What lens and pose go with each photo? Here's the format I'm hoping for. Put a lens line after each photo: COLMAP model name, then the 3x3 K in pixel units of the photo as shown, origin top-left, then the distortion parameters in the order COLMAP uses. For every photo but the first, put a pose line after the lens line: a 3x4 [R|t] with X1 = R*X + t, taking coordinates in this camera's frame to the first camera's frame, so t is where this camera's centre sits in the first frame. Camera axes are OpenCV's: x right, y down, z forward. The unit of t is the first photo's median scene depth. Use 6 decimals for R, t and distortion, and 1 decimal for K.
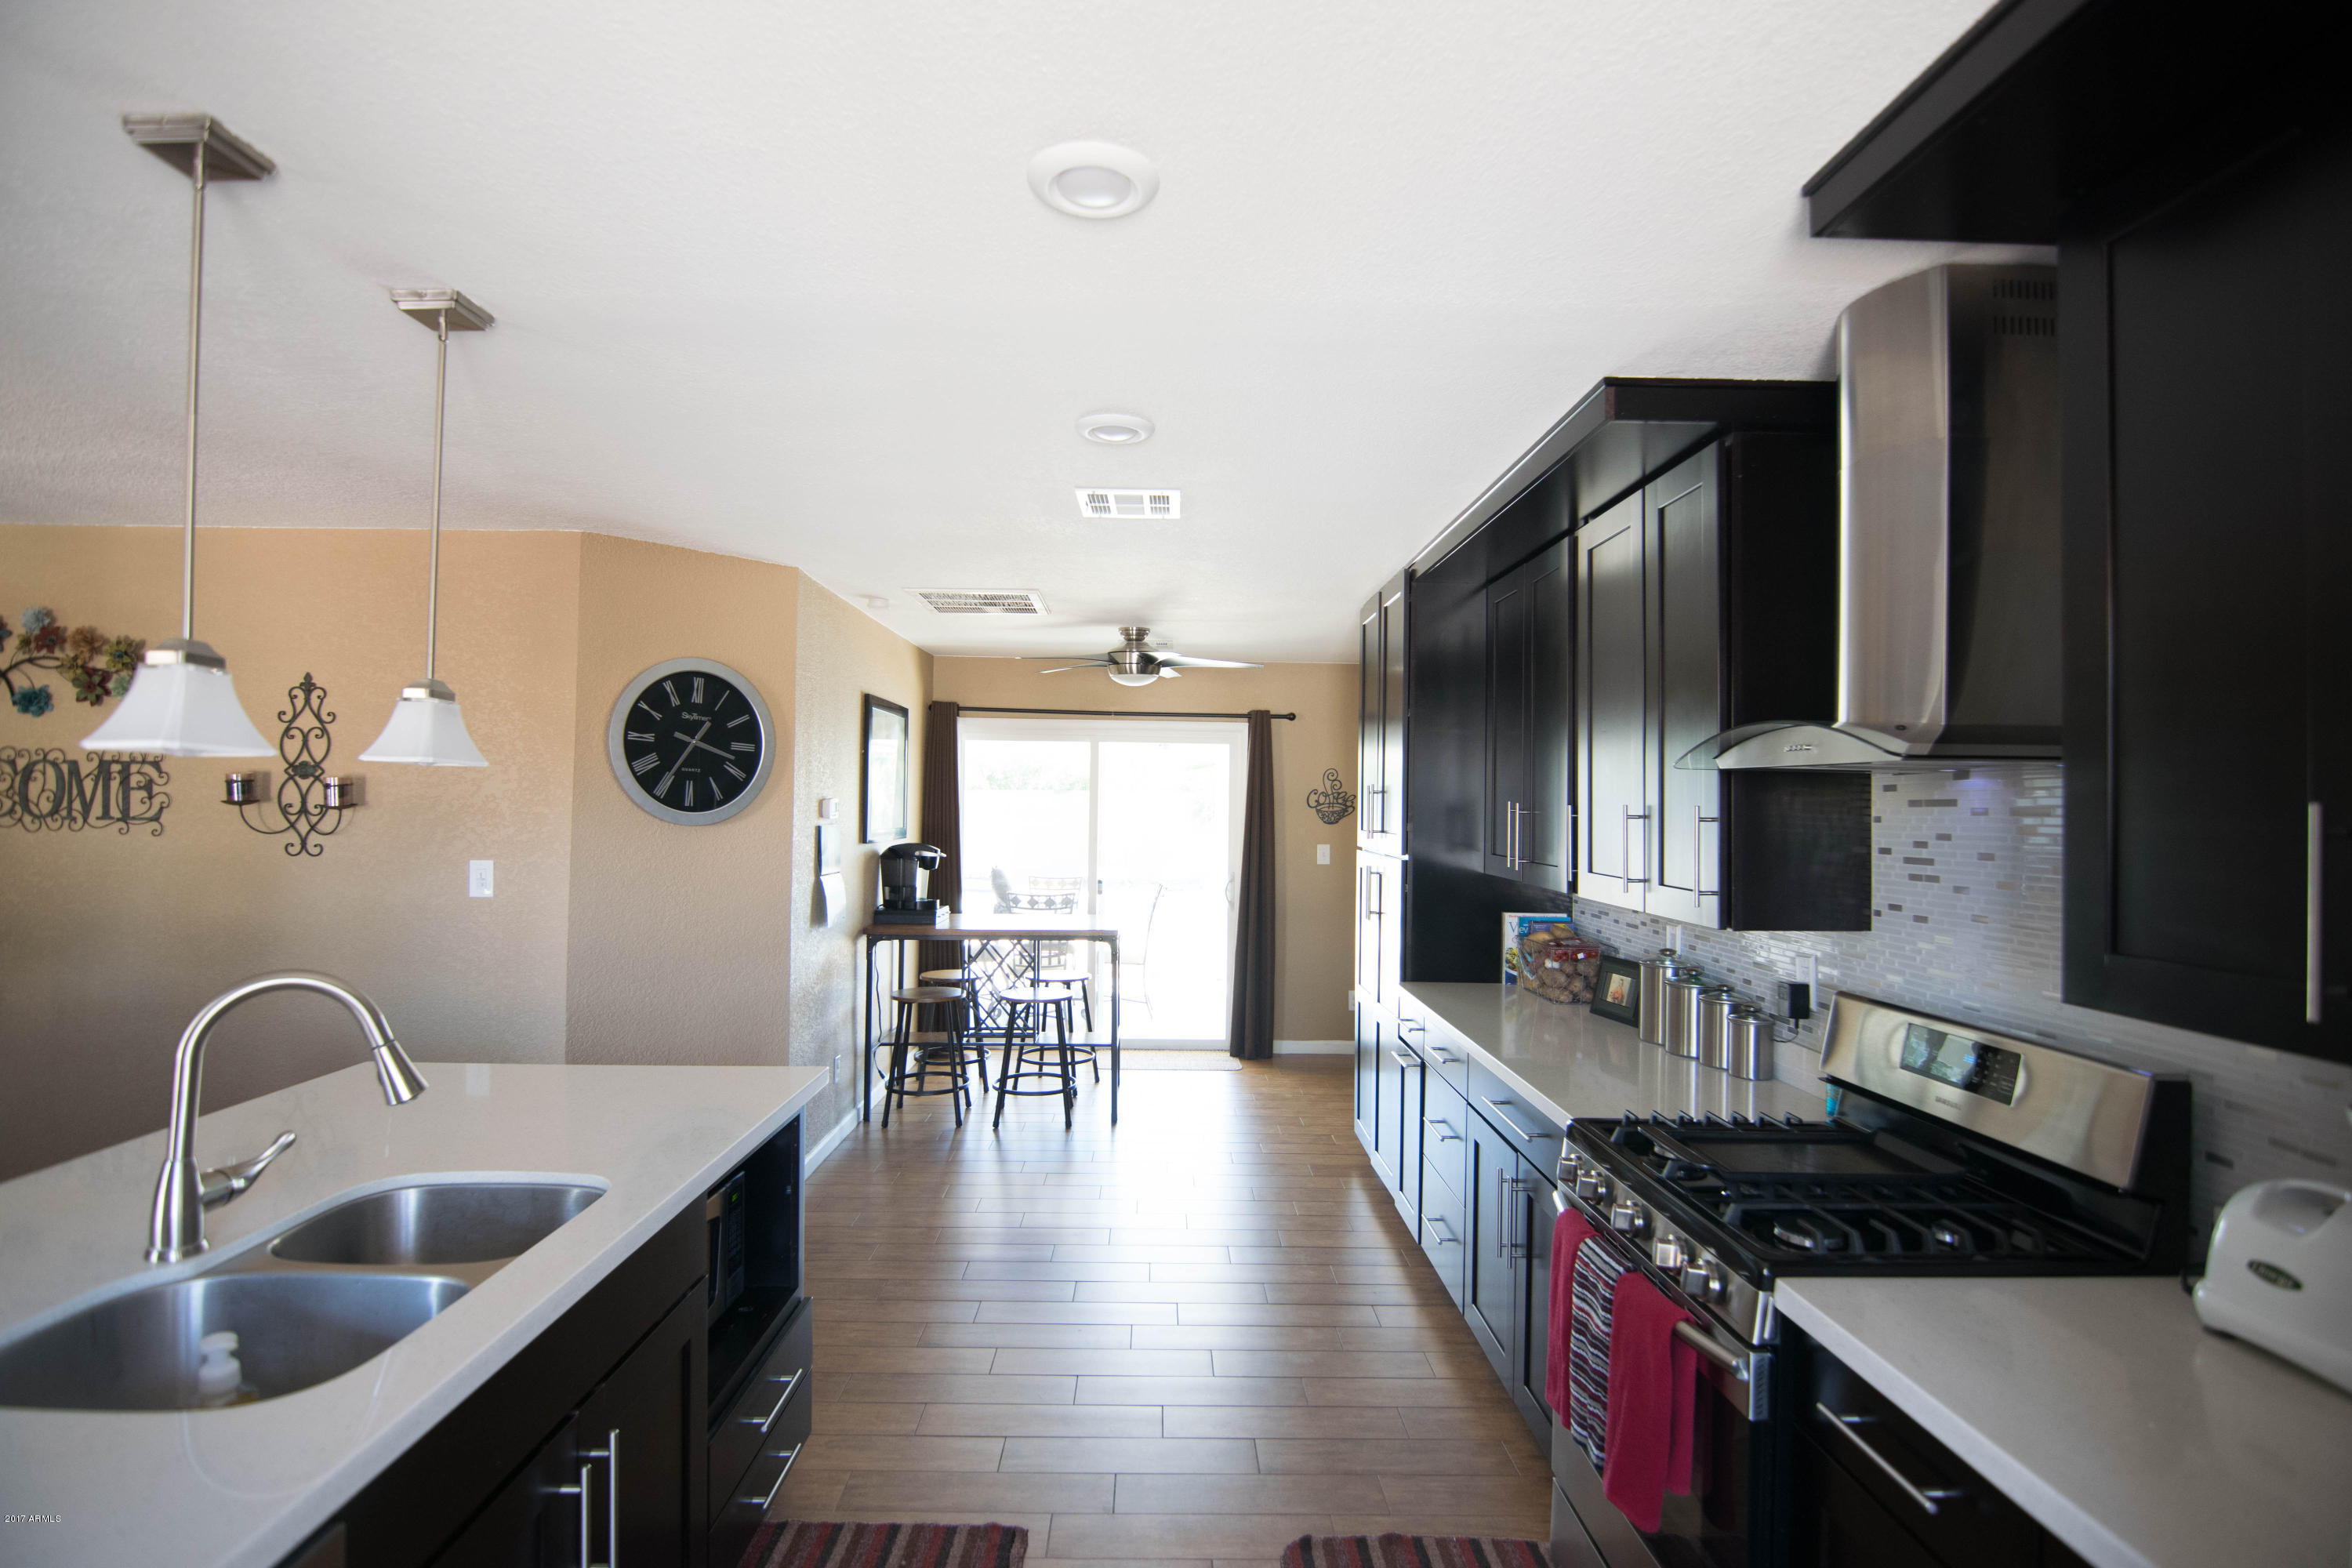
lens RADIAL K [[1147.1, 0, 1176.0], [0, 1147.1, 784.0], [0, 0, 1]] dist [-0.003414, -0.010241]
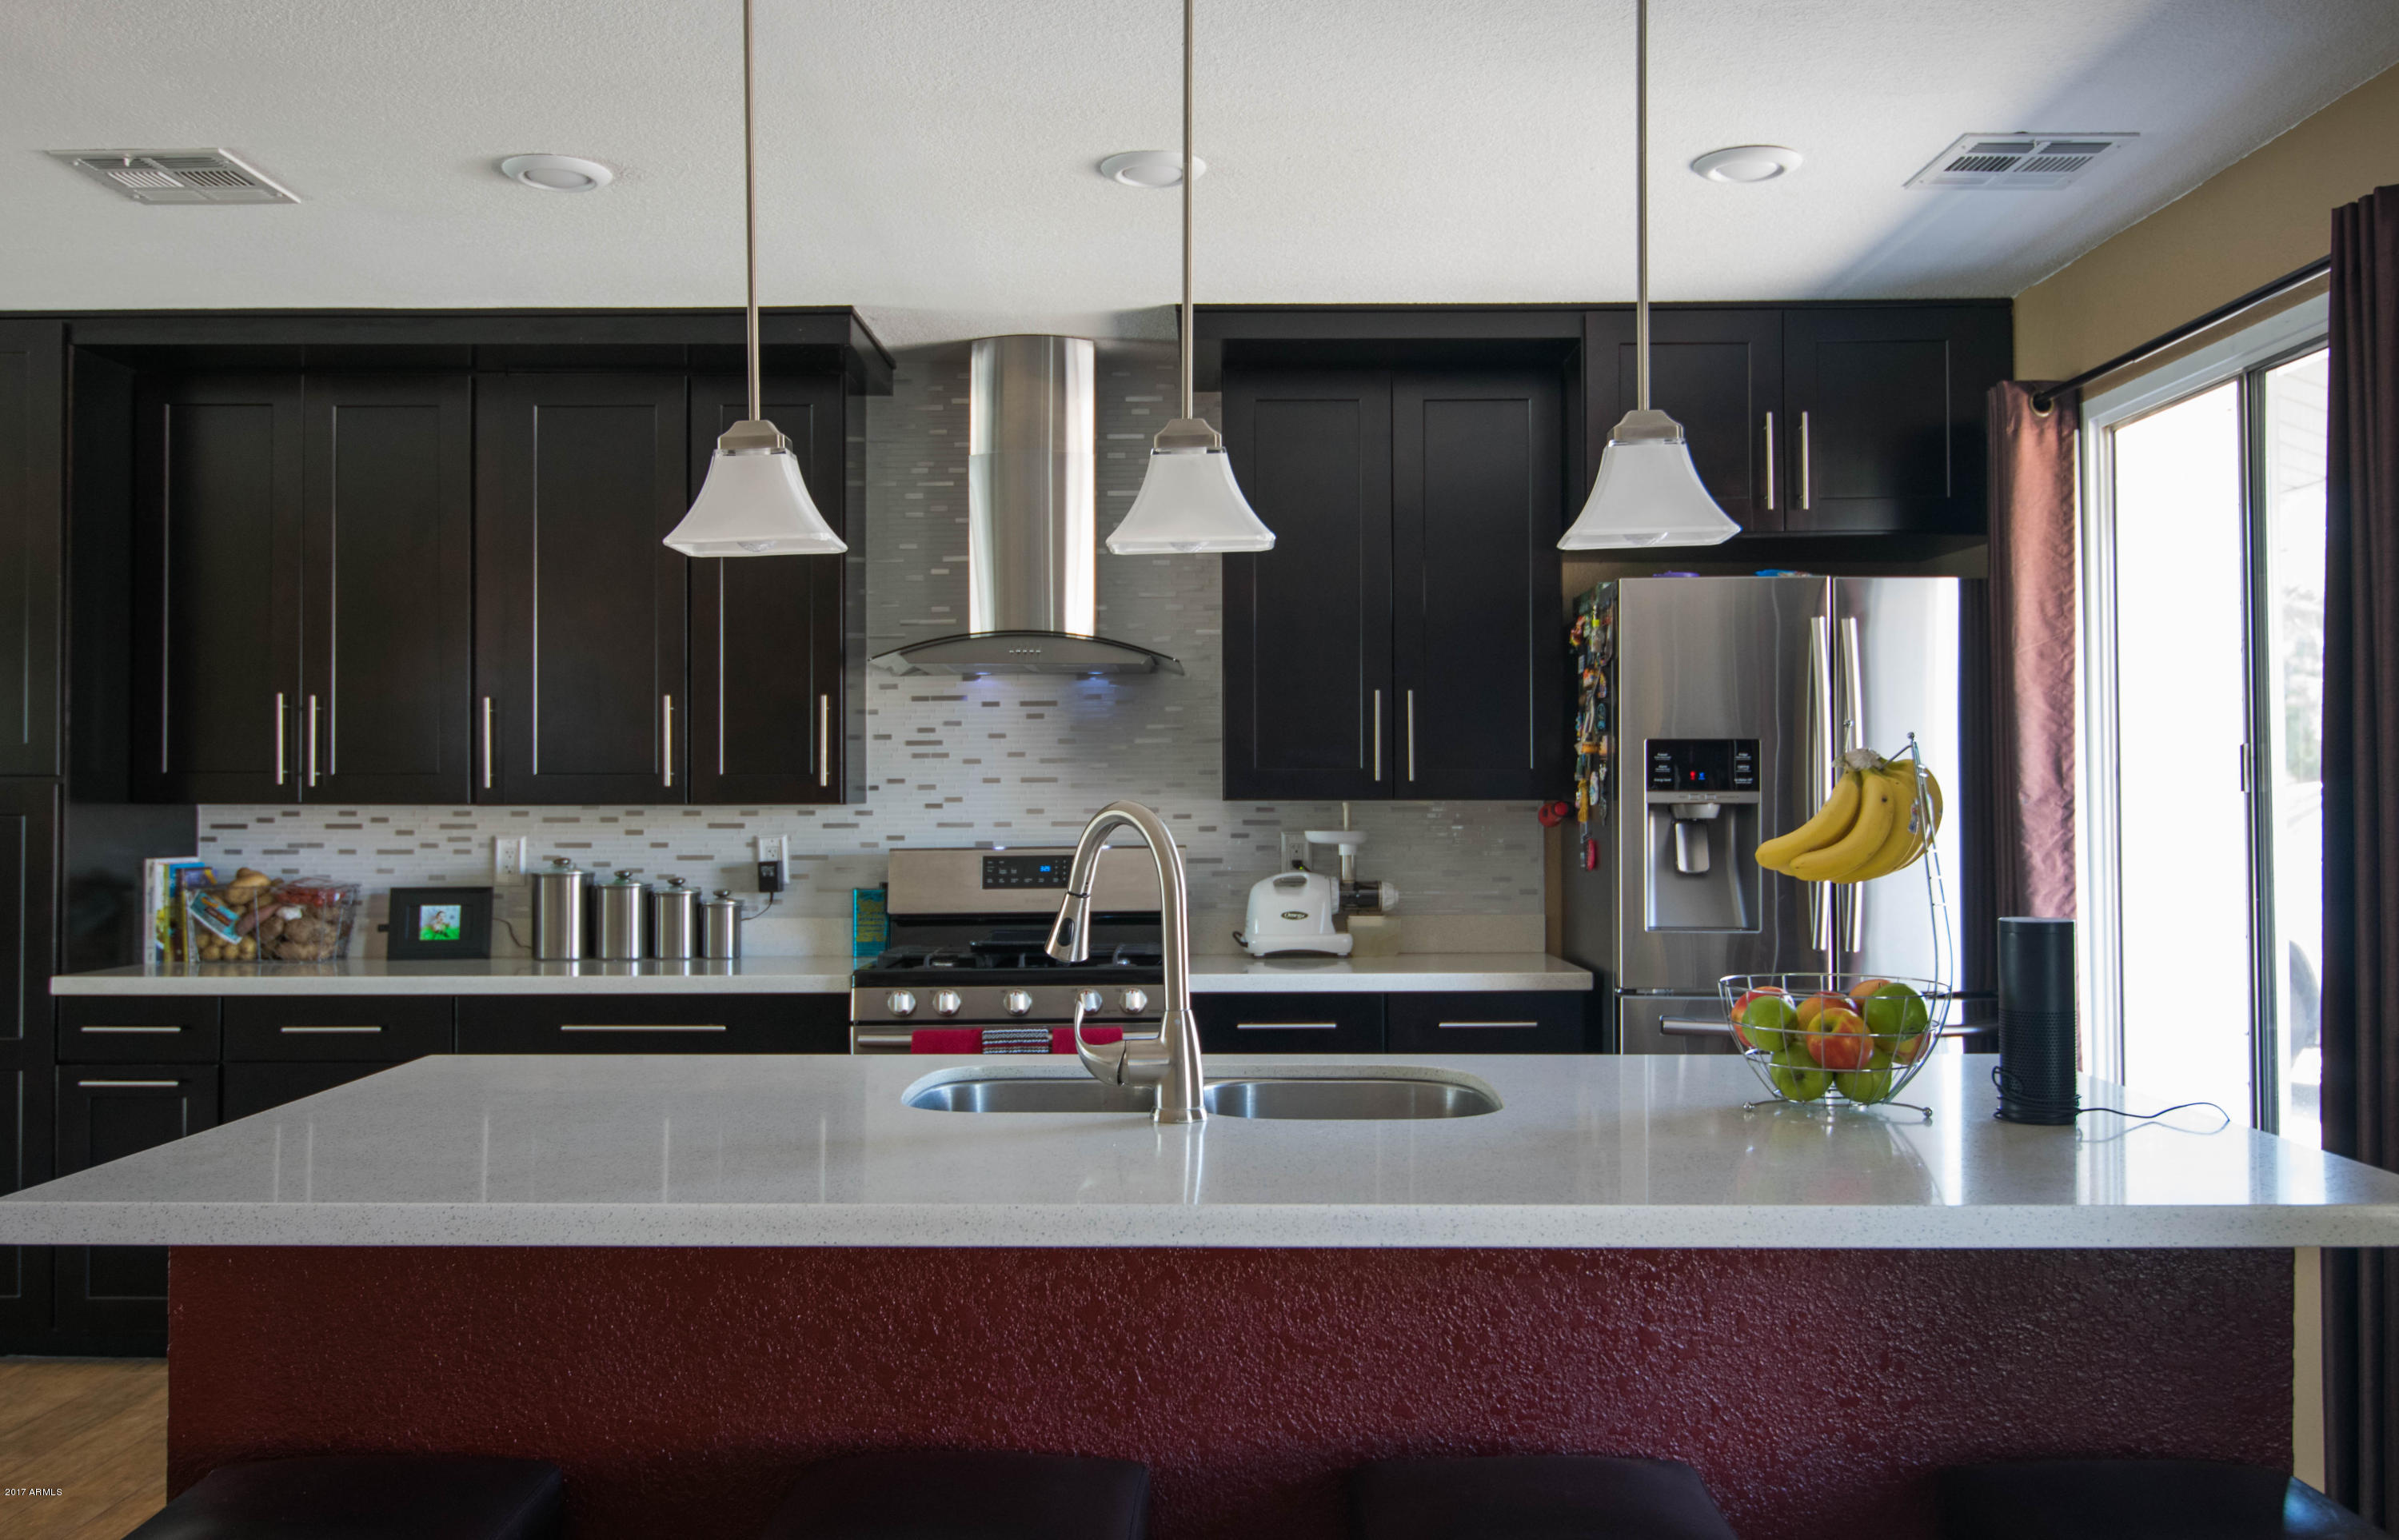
lens RADIAL K [[2019.7, 0, 1196.6], [0, 2019.7, 769.1], [0, 0, 1]] dist [0.002855, -0.003525]
pose [[0.025552, 0.001190, 0.999673, -0.987564], [-0.009498, 0.999954, -0.000947, 0.058163], [-0.999628, -0.009471, 0.025562, 0.380026]]
